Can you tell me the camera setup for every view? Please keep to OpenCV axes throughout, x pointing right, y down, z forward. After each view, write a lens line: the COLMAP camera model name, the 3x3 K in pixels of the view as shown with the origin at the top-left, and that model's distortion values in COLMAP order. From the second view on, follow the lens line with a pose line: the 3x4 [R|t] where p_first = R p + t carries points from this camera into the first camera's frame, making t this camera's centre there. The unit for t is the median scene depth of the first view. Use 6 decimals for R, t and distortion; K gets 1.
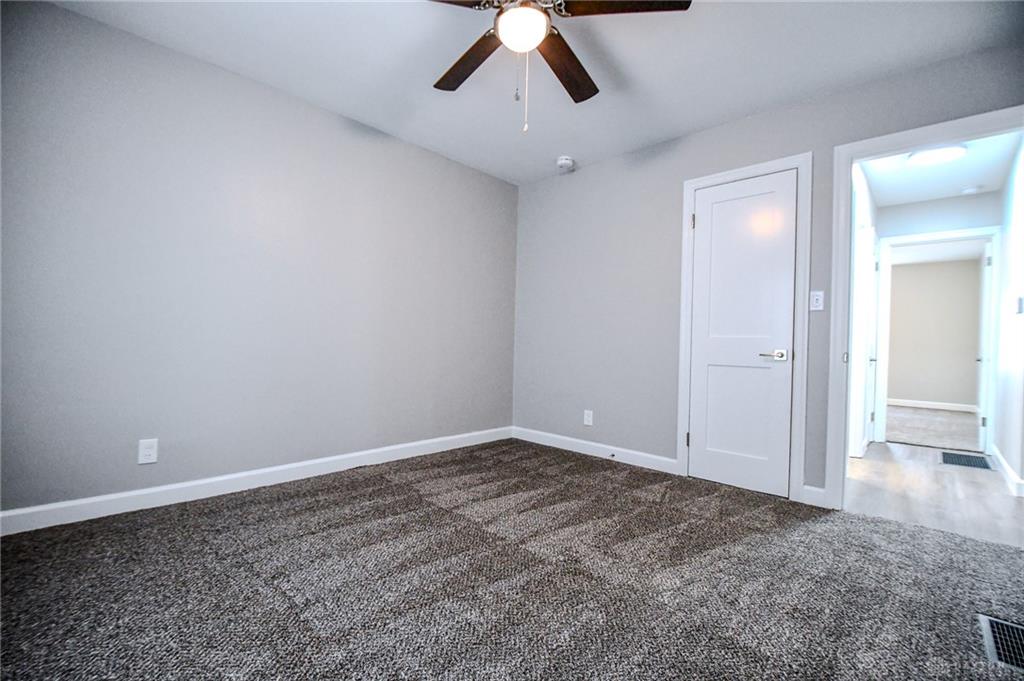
lens RADIAL K [[448.3, 0, 520.2], [0, 448.3, 340.1], [0, 0, 1]] dist [-0.022259, -0.000421]
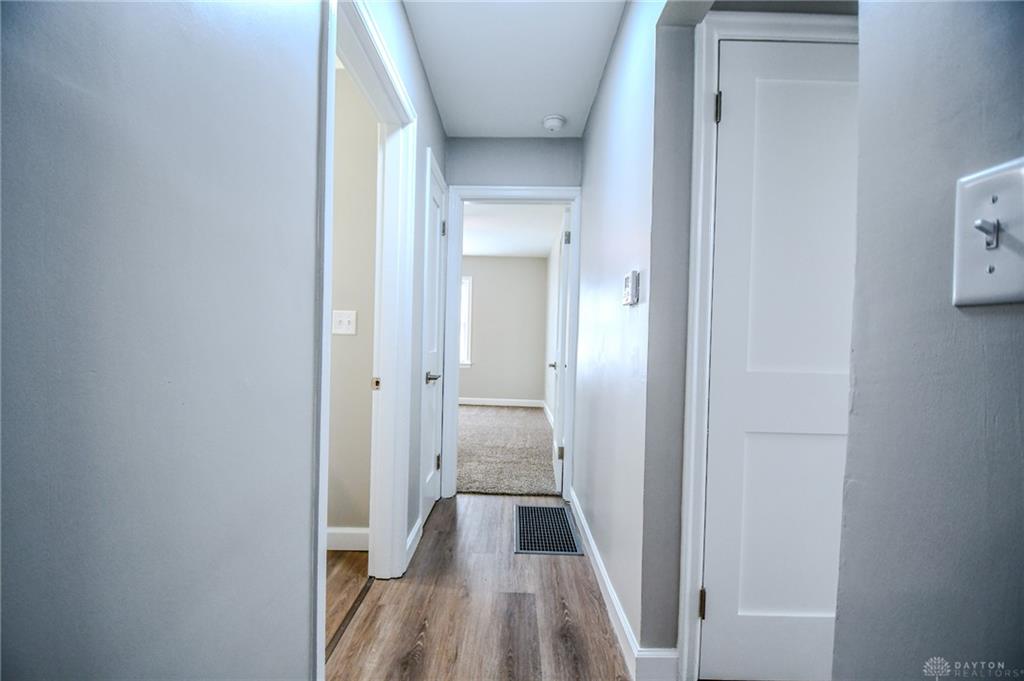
lens RADIAL K [[448.3, 0, 510.9], [0, 448.3, 337.5], [0, 0, 1]] dist [-0.022259, -0.000421]
pose [[0.730730, -0.007334, 0.682627, 0.434458], [-0.005349, 0.999850, 0.016469, -0.020385], [-0.682646, -0.015686, 0.730581, 0.457358]]
